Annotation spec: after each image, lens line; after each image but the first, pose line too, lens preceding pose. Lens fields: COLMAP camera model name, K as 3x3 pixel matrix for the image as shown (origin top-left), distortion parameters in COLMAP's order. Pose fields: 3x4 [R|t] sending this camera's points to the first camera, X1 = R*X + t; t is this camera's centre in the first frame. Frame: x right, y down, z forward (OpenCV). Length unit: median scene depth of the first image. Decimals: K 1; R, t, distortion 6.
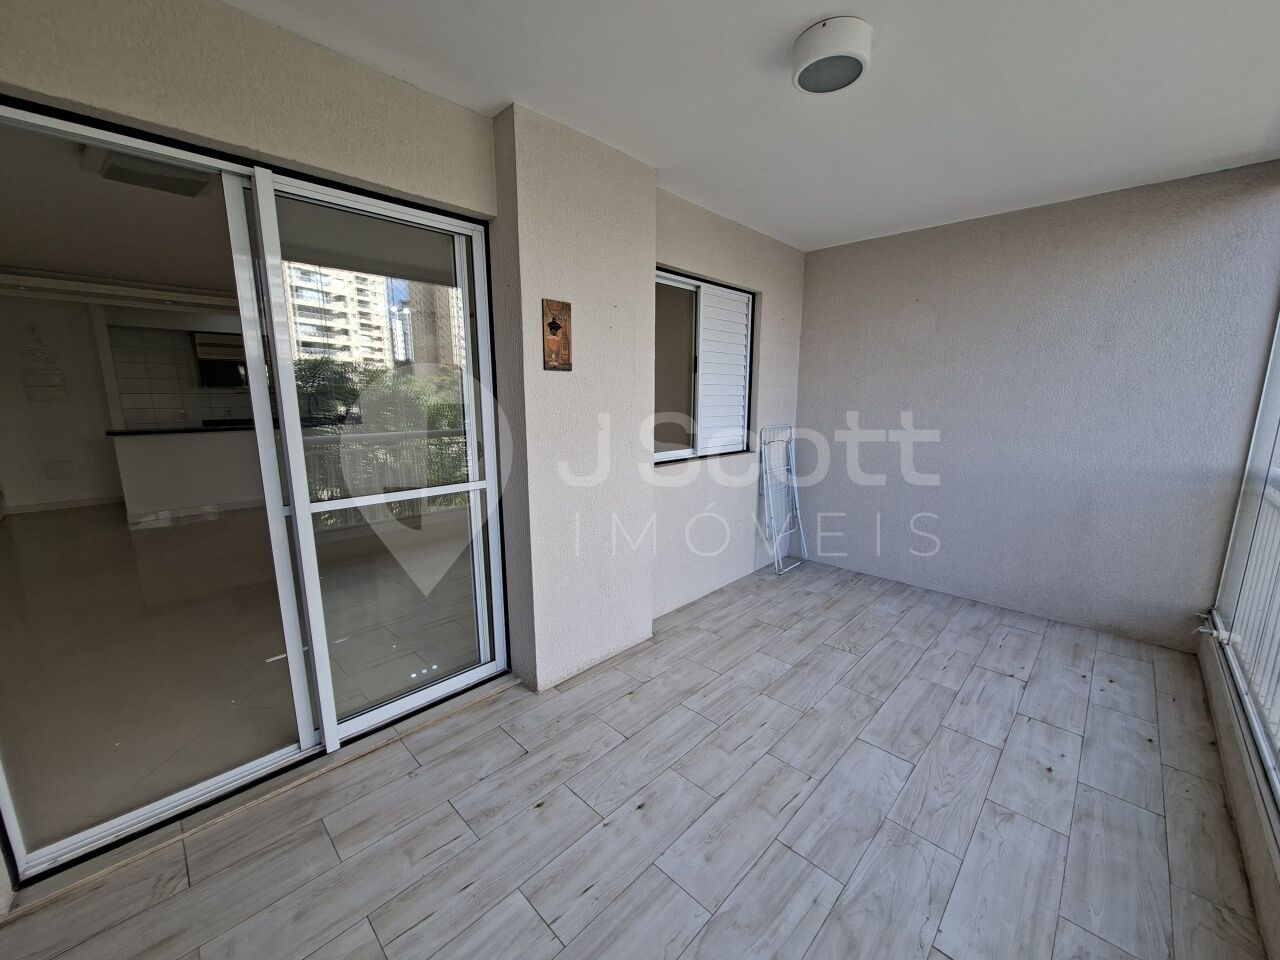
lens RADIAL K [[501.6, 0, 638.0], [0, 501.6, 480.6], [0, 0, 1]] dist [-0.009823, 0.001877]
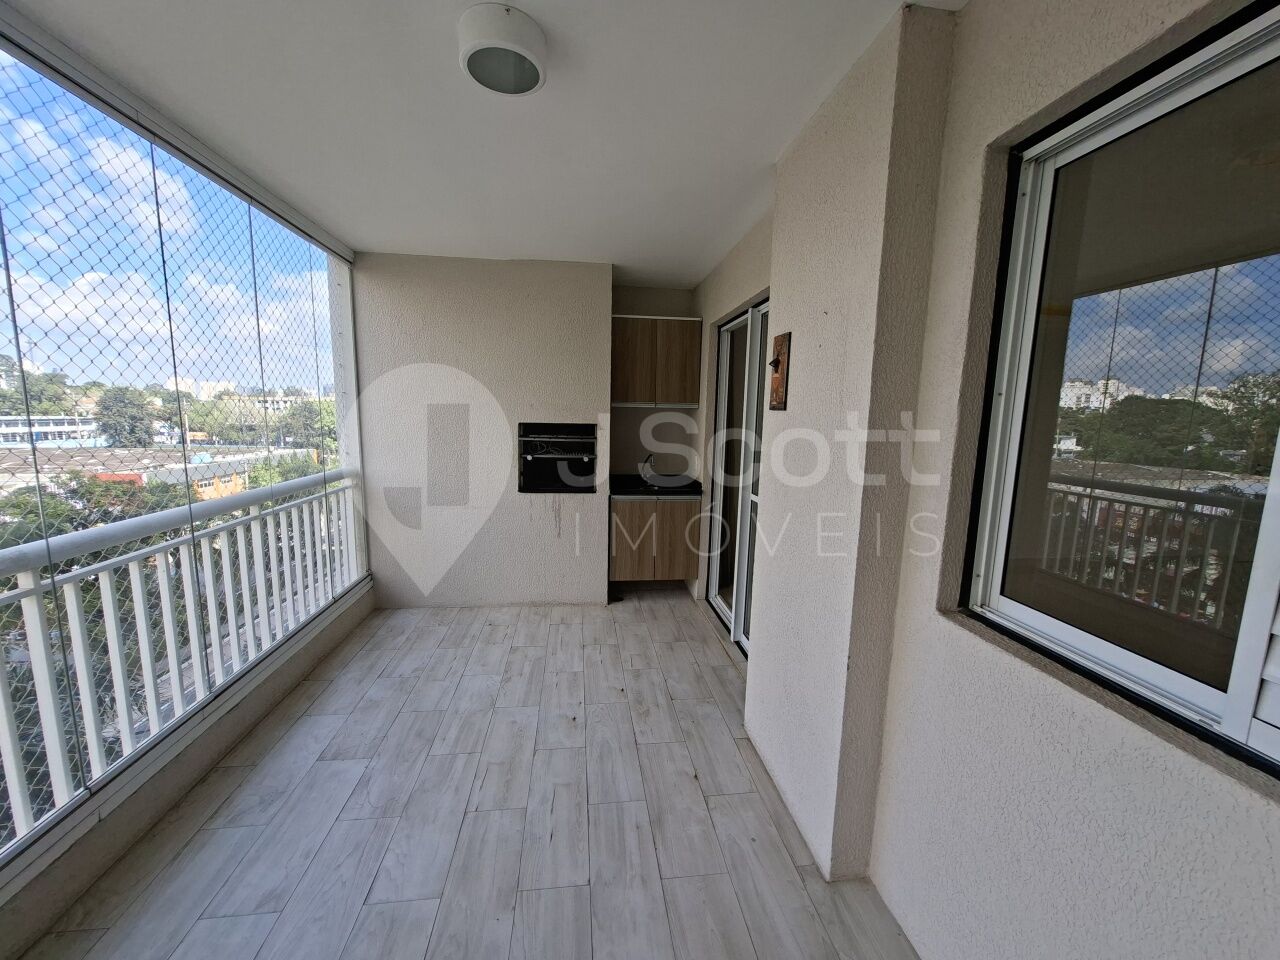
lens RADIAL K [[501.6, 0, 645.9], [0, 501.6, 483.2], [0, 0, 1]] dist [-0.009823, 0.001877]
pose [[-0.614557, 0.092718, -0.783405, 0.764604], [-0.158873, 0.958175, 0.238034, -0.292488], [0.772709, 0.270747, -0.574123, 1.475852]]
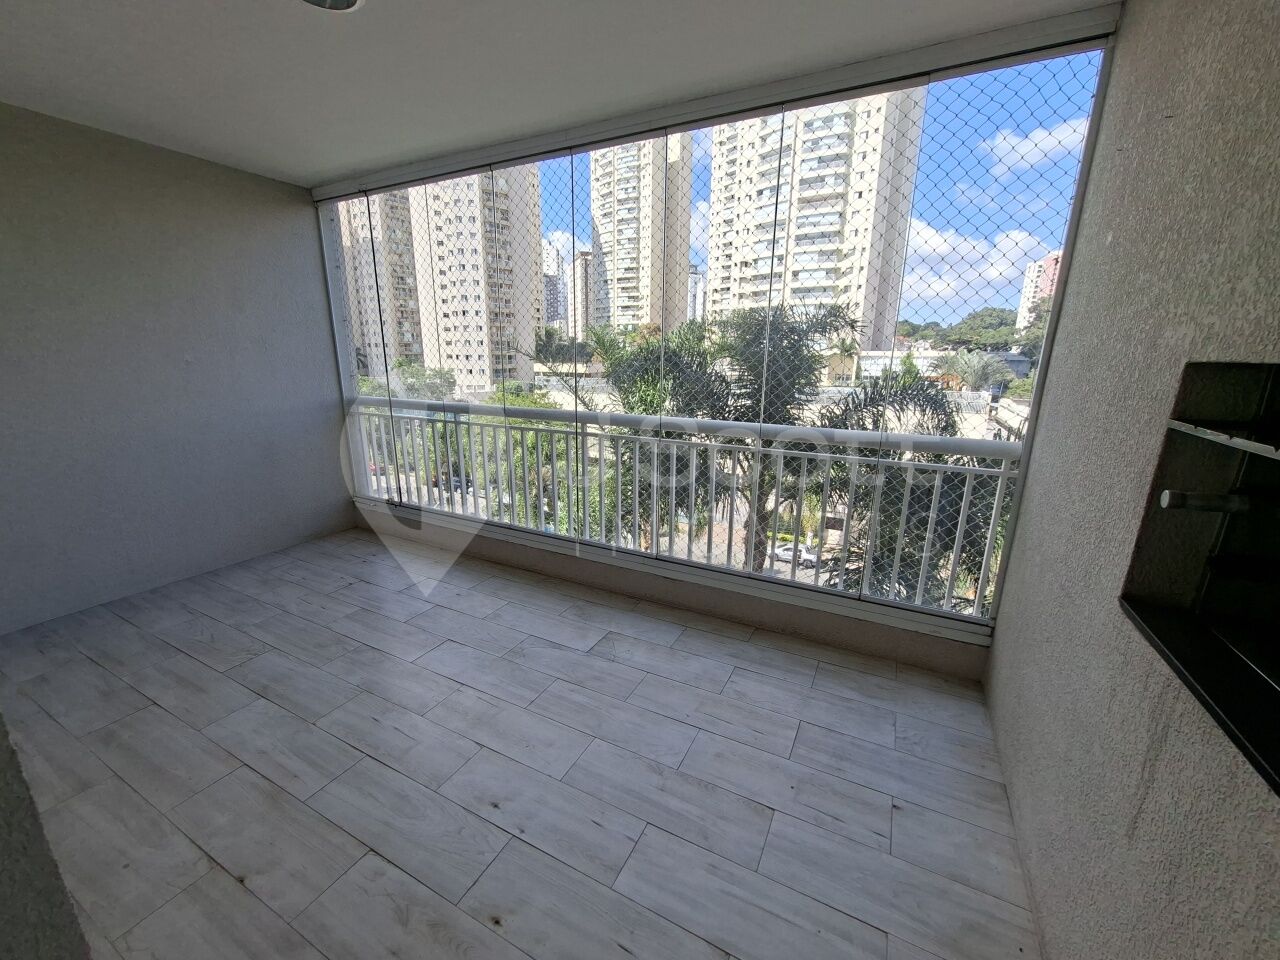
lens RADIAL K [[501.6, 0, 637.7], [0, 501.6, 482.9], [0, 0, 1]] dist [-0.009823, 0.001877]
pose [[-0.295943, -0.239216, 0.924767, -0.648206], [0.152207, 0.943954, 0.292888, -0.116787], [-0.943001, 0.227434, -0.242946, 0.693531]]
